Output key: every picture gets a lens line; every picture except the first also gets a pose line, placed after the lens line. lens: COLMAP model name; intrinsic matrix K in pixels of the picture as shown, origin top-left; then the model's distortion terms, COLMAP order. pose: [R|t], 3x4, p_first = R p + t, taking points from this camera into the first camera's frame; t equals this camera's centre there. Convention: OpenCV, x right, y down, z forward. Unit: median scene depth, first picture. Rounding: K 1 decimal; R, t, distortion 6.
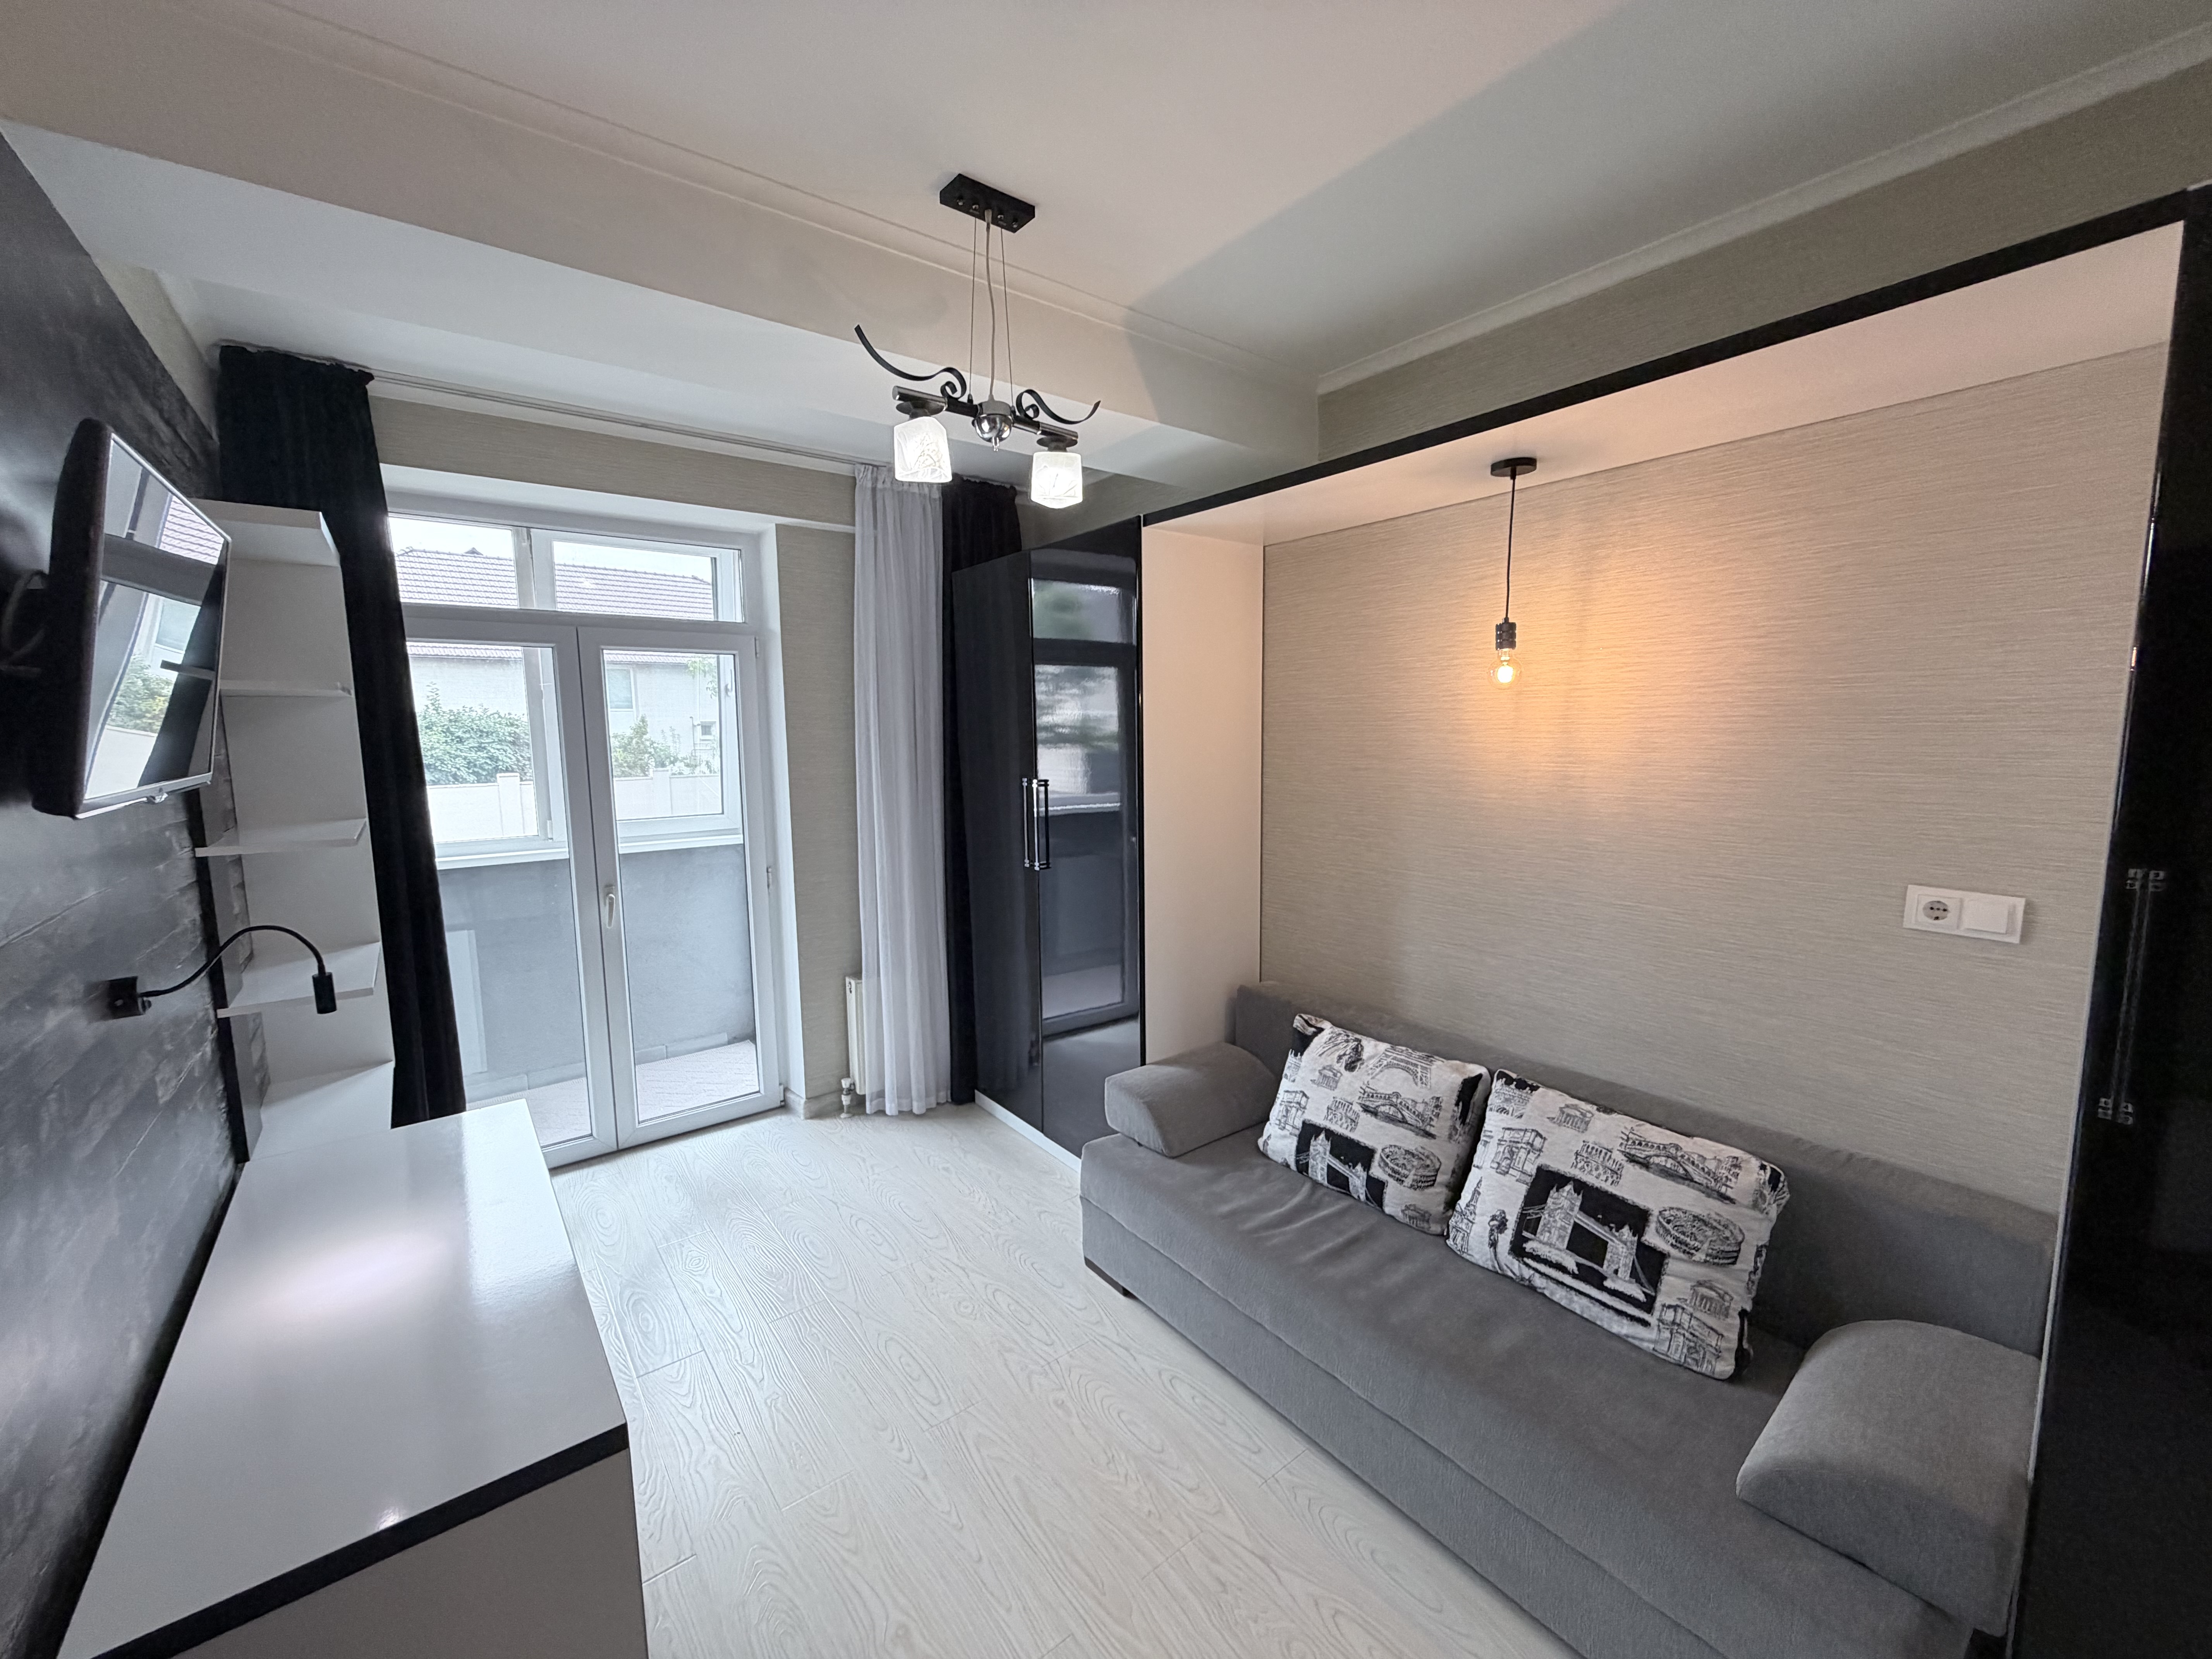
lens RADIAL K [[881.4, 0, 1099.8], [0, 881.4, 833.7], [0, 0, 1]] dist [0.003577, 0.000373]
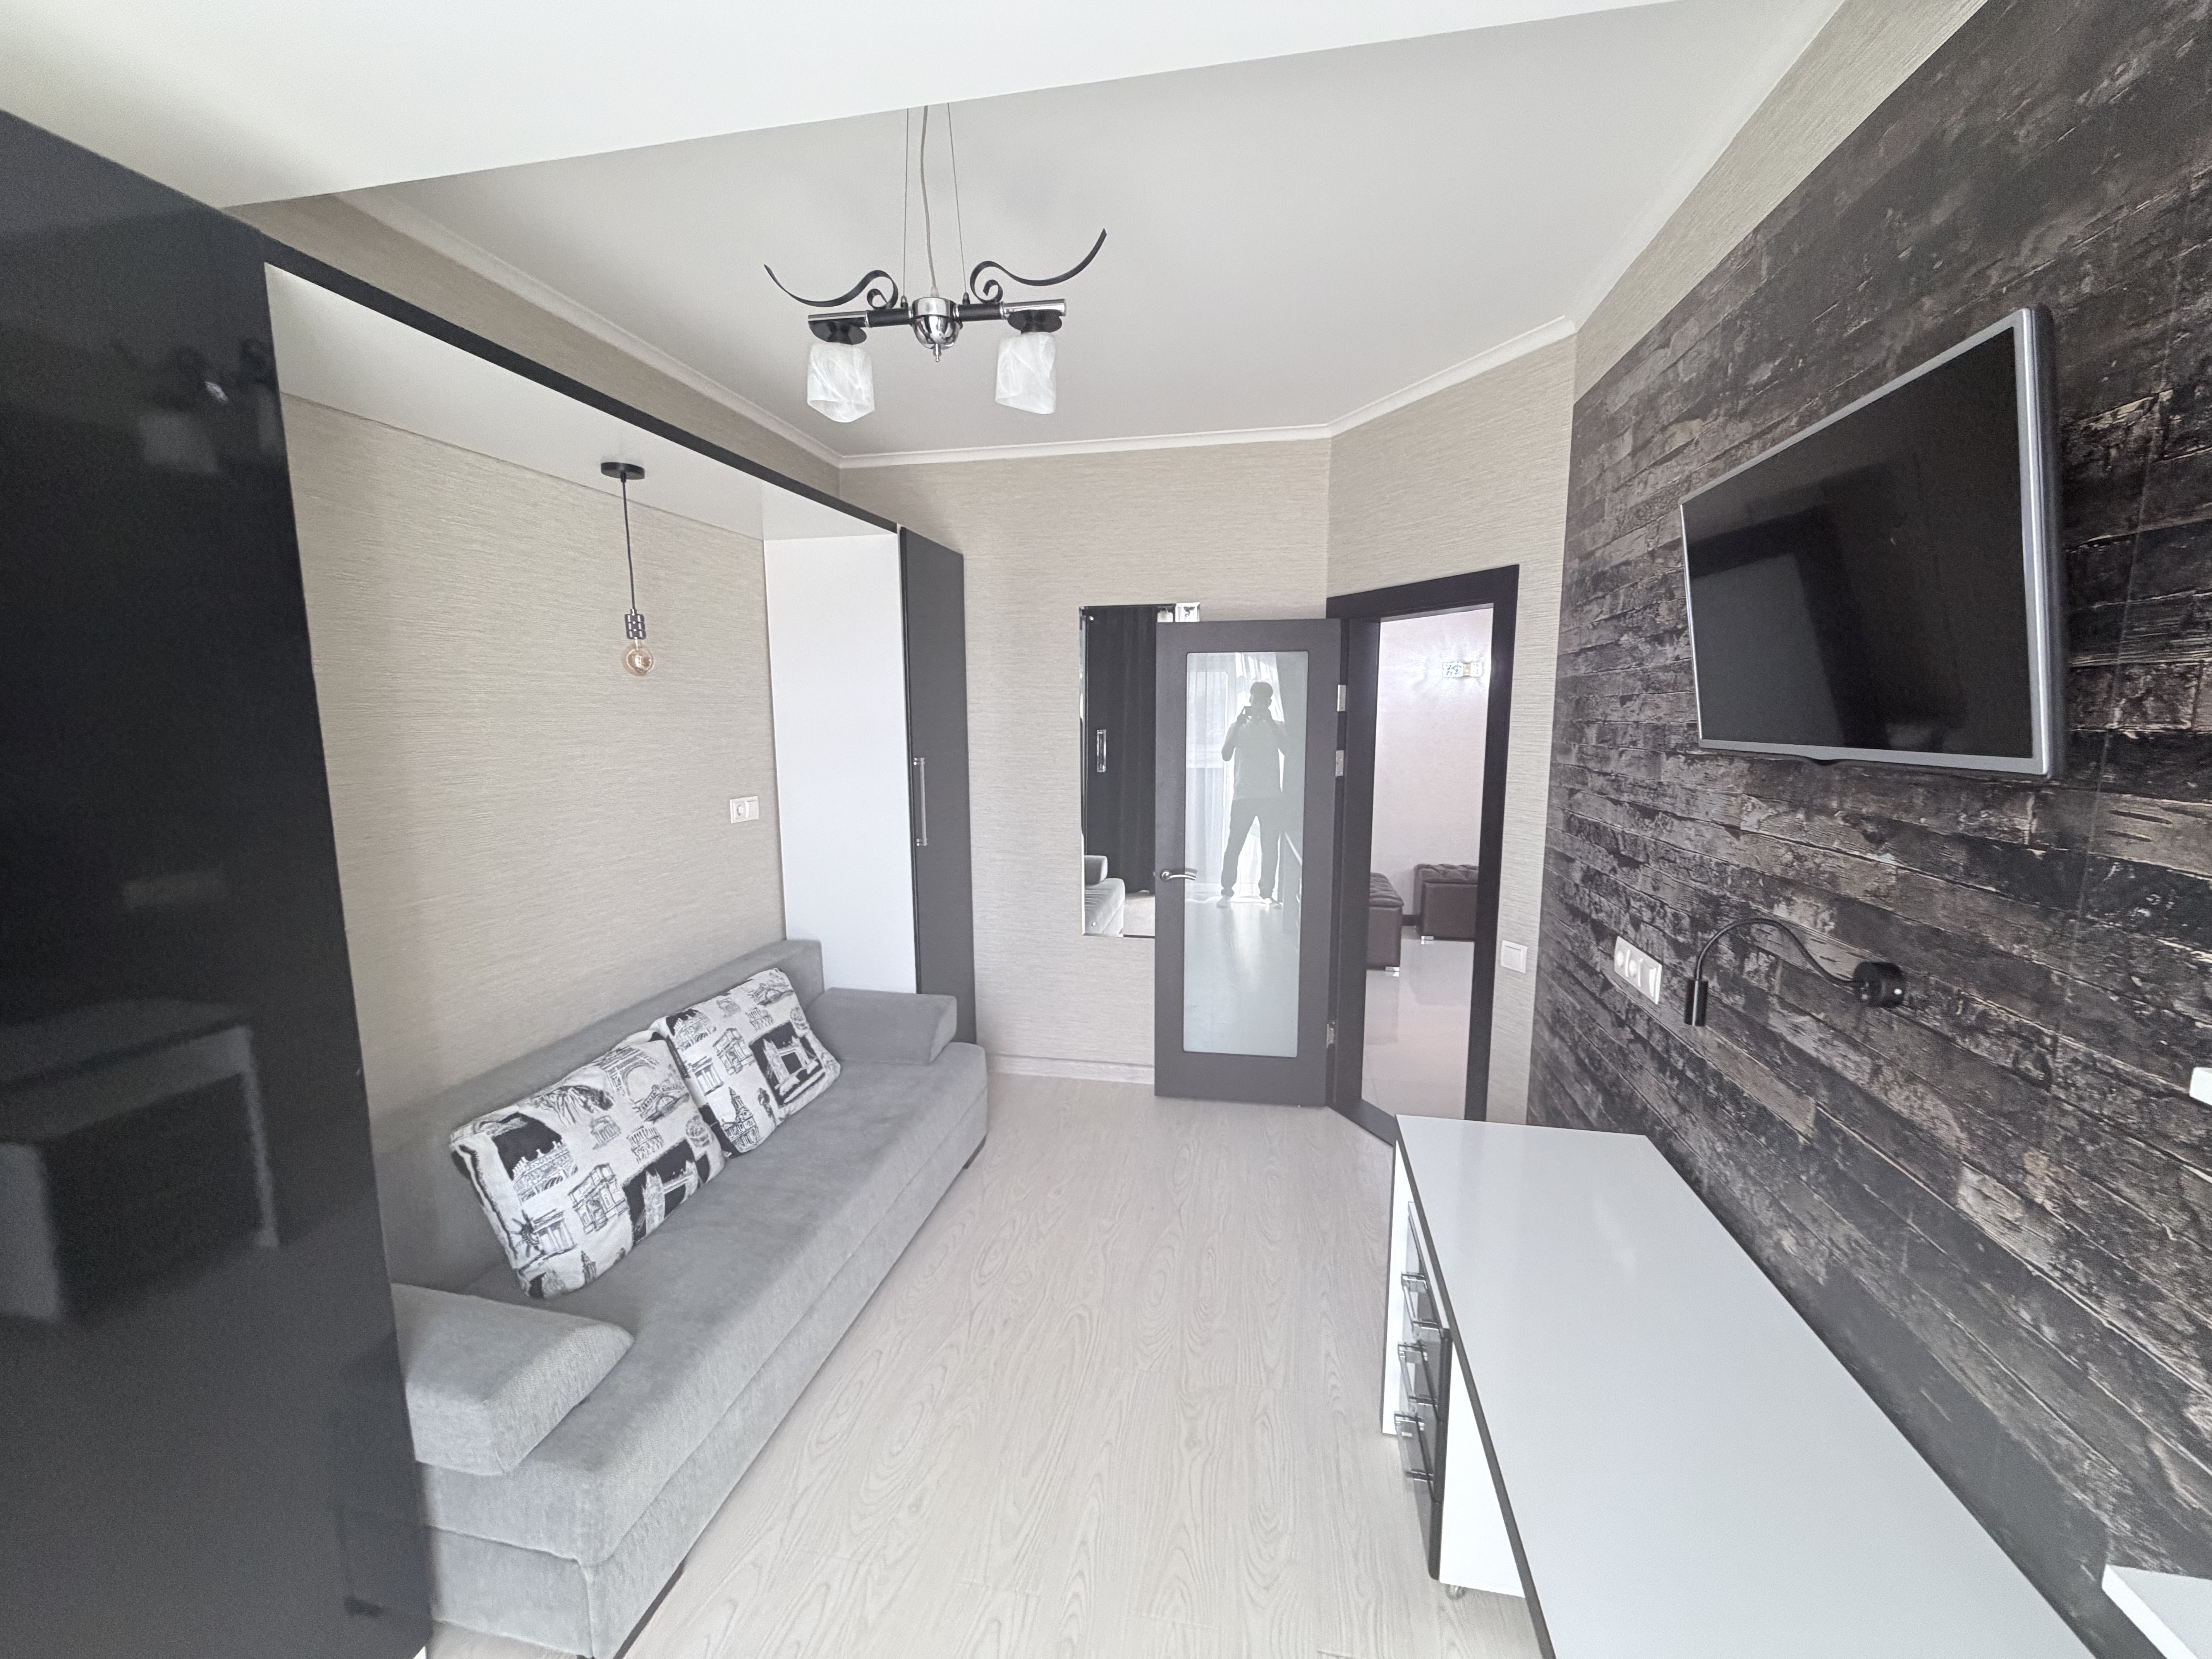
lens RADIAL K [[881.4, 0, 1099.8], [0, 881.4, 833.7], [0, 0, 1]] dist [0.003577, 0.000373]
pose [[-0.656223, -0.095655, 0.748480, -0.768096], [0.098991, 0.972446, 0.211068, -0.149079], [-0.748046, 0.212600, -0.628672, 1.323061]]
